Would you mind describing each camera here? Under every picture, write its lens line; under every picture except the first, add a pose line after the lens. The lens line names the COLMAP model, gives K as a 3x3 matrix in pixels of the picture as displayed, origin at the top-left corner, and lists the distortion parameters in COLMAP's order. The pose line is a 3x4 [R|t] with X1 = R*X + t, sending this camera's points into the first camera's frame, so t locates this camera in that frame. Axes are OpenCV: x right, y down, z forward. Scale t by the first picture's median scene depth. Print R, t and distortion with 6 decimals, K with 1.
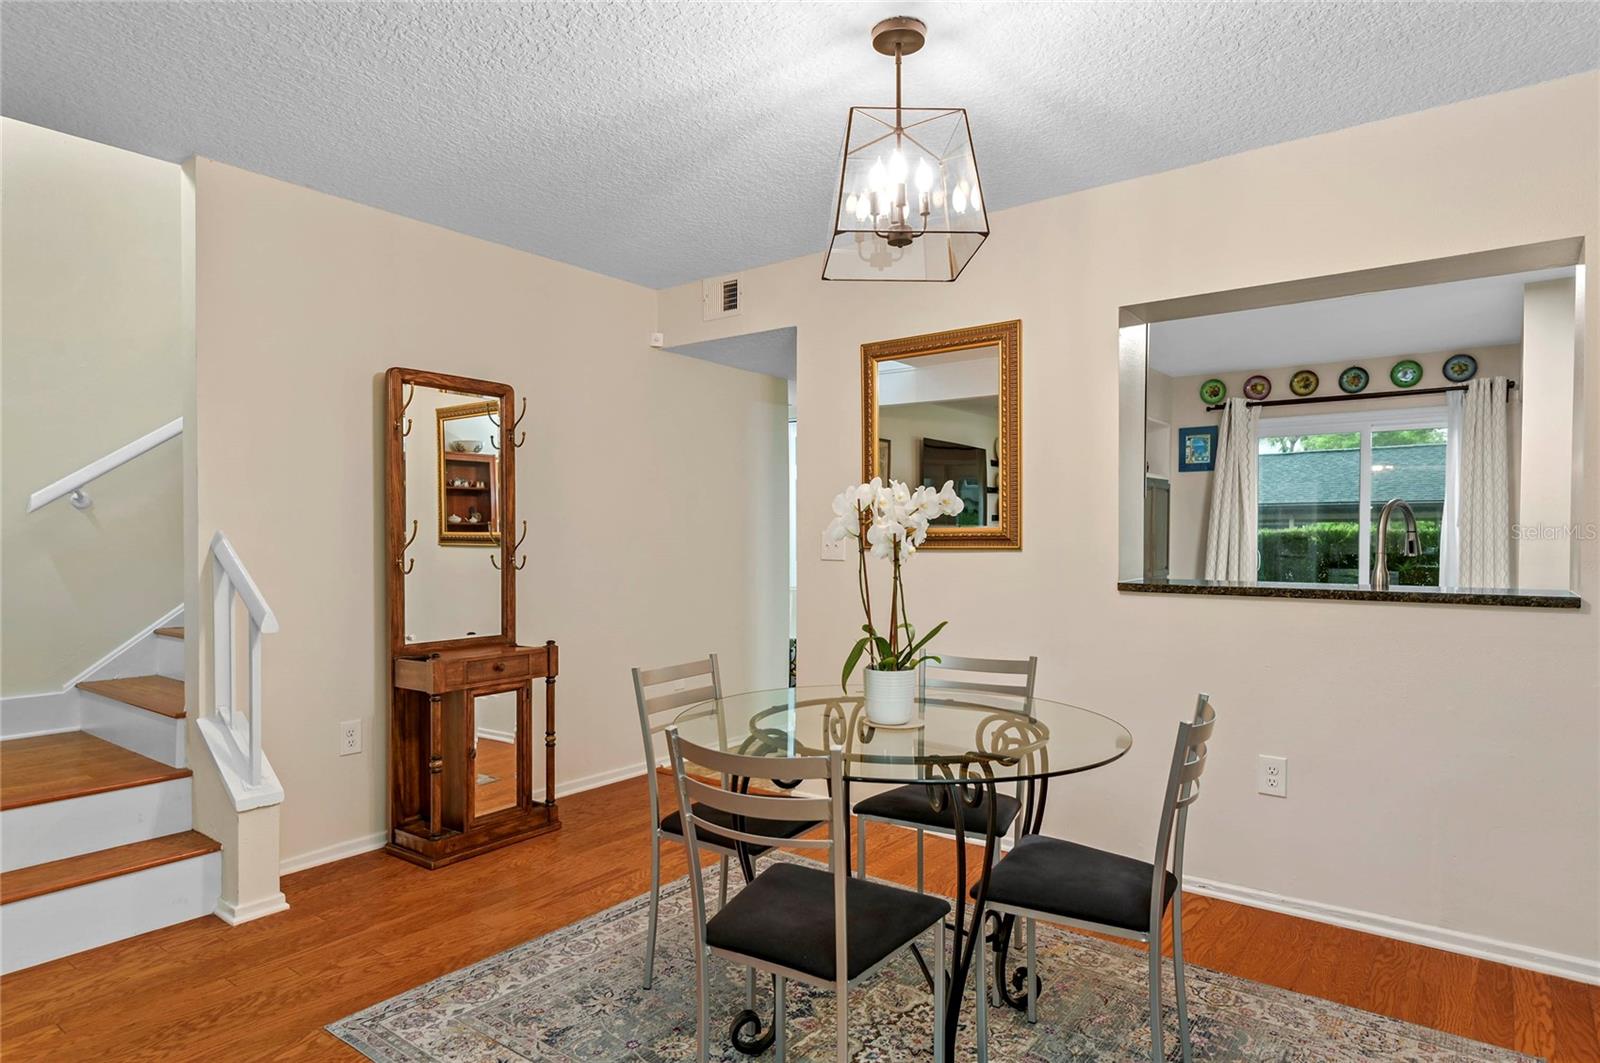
lens RADIAL K [[922.8, 0, 800.0], [0, 922.8, 531.5], [0, 0, 1]] dist [0.022333, -0.002567]
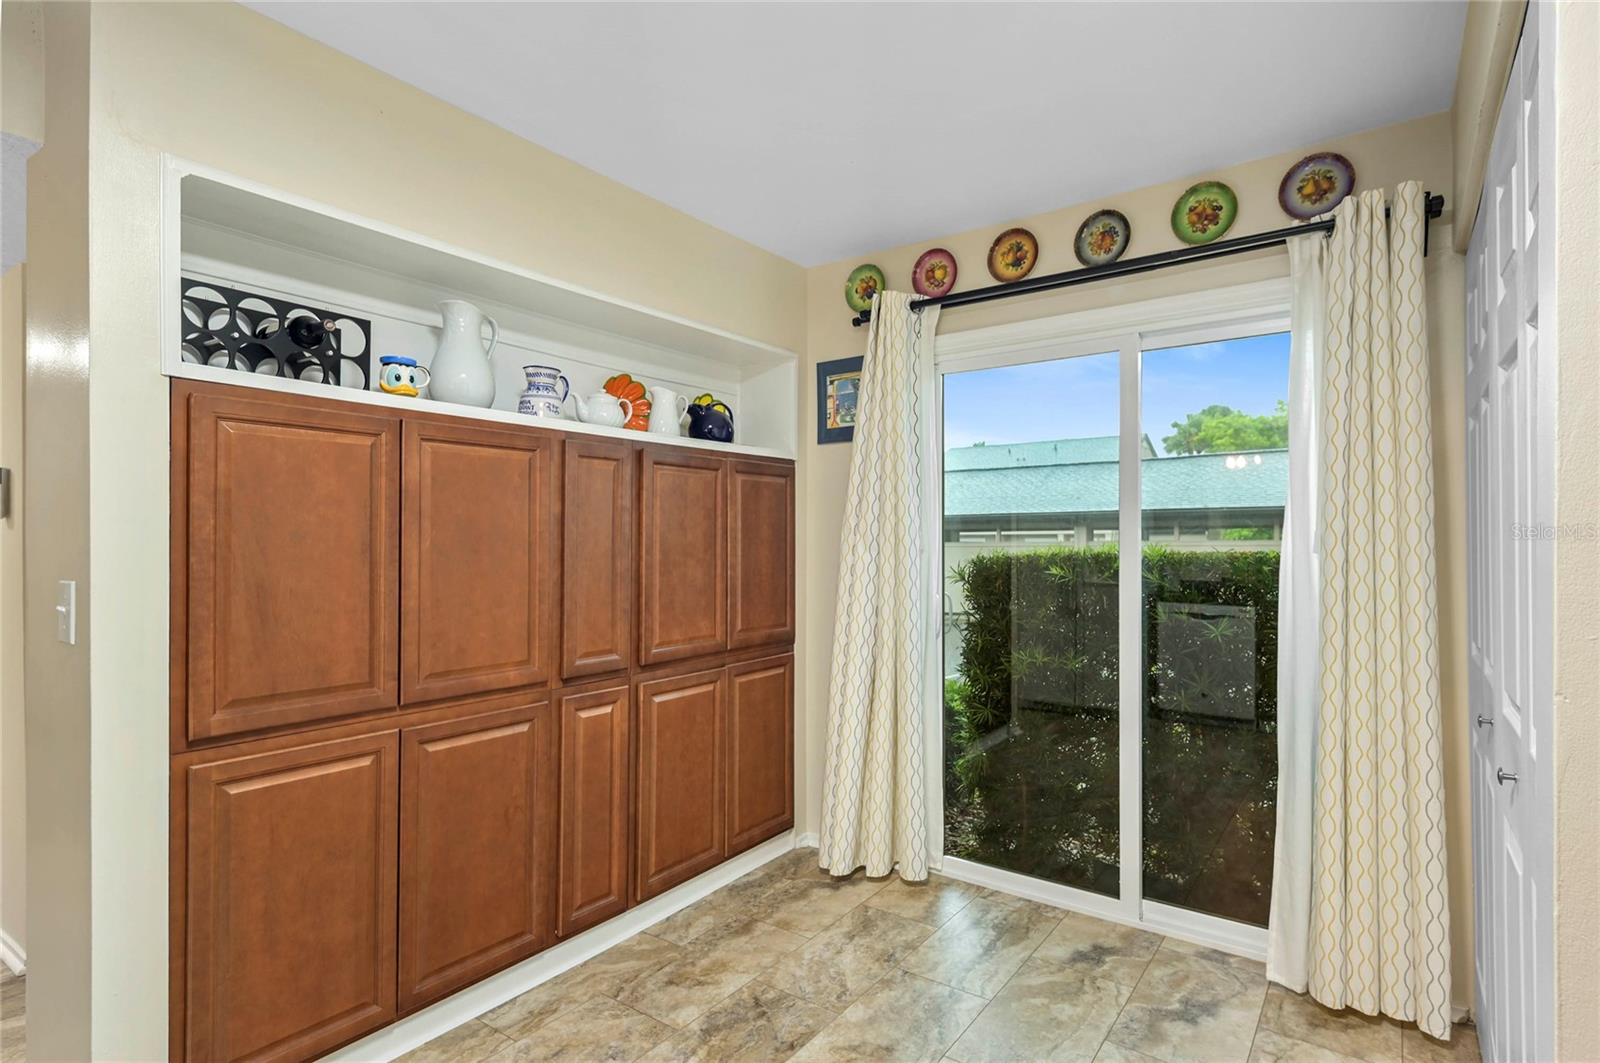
lens RADIAL K [[805.6, 0, 800.0], [0, 805.6, 531.5], [0, 0, 1]] dist [-0.001448, 0.000062]
pose [[0.999647, -0.002631, 0.026421, 0.462449], [0.002848, 0.999962, -0.008181, -0.012517], [-0.026398, 0.008254, 0.999617, 0.640969]]
